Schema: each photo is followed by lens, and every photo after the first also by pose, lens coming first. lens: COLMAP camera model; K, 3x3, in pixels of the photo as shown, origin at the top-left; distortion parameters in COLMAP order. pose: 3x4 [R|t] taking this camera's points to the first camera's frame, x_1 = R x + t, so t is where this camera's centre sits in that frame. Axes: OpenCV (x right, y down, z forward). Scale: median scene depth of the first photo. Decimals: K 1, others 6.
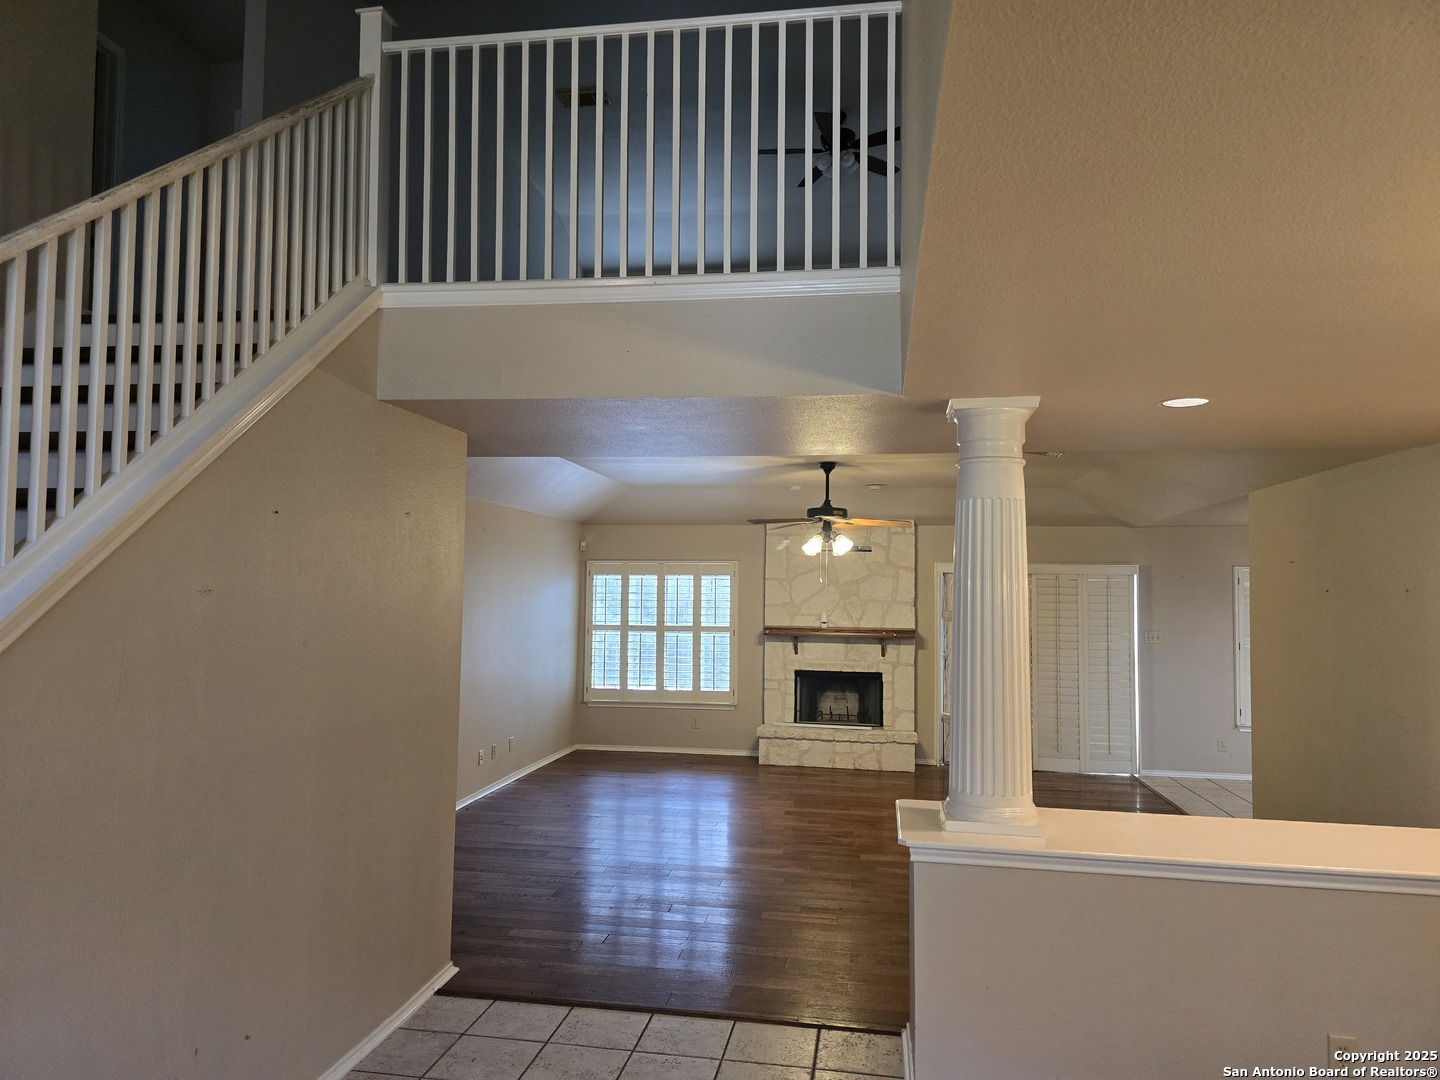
lens RADIAL K [[963.8, 0, 714.2], [0, 963.8, 541.4], [0, 0, 1]] dist [0.035696, -0.040426]
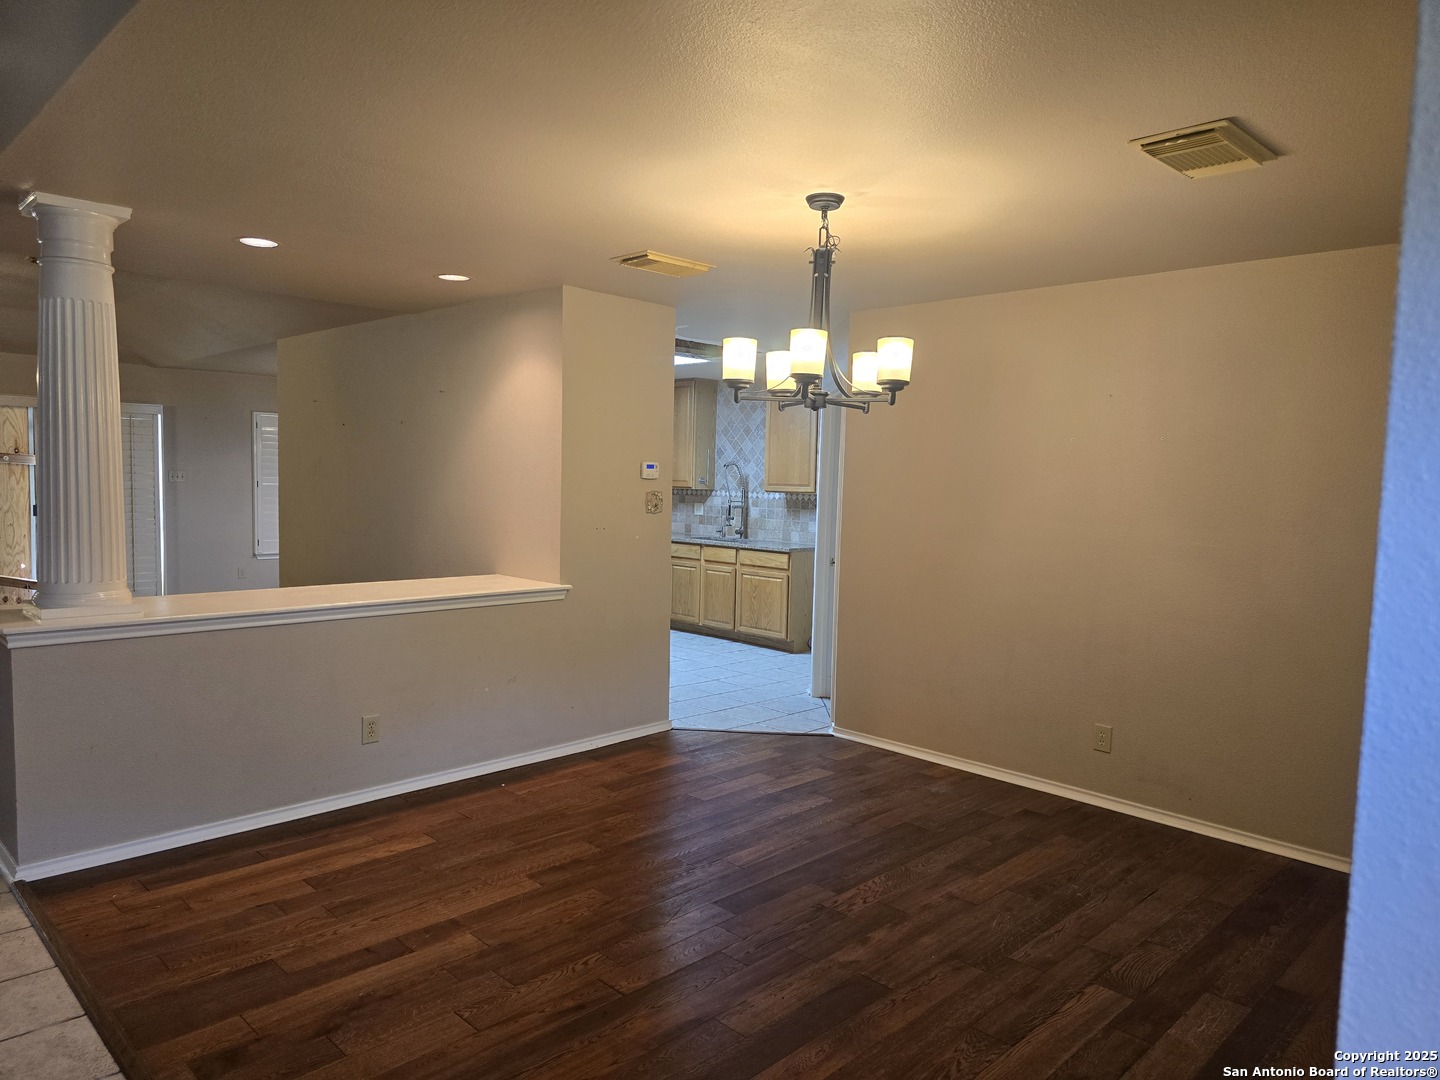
lens RADIAL K [[963.8, 0, 721.9], [0, 963.8, 545.0], [0, 0, 1]] dist [0.035696, -0.040426]
pose [[0.566420, -0.057852, 0.822084, -0.187672], [-0.058814, 0.992152, 0.110343, 0.058717], [-0.822015, -0.110851, 0.558572, -0.163726]]
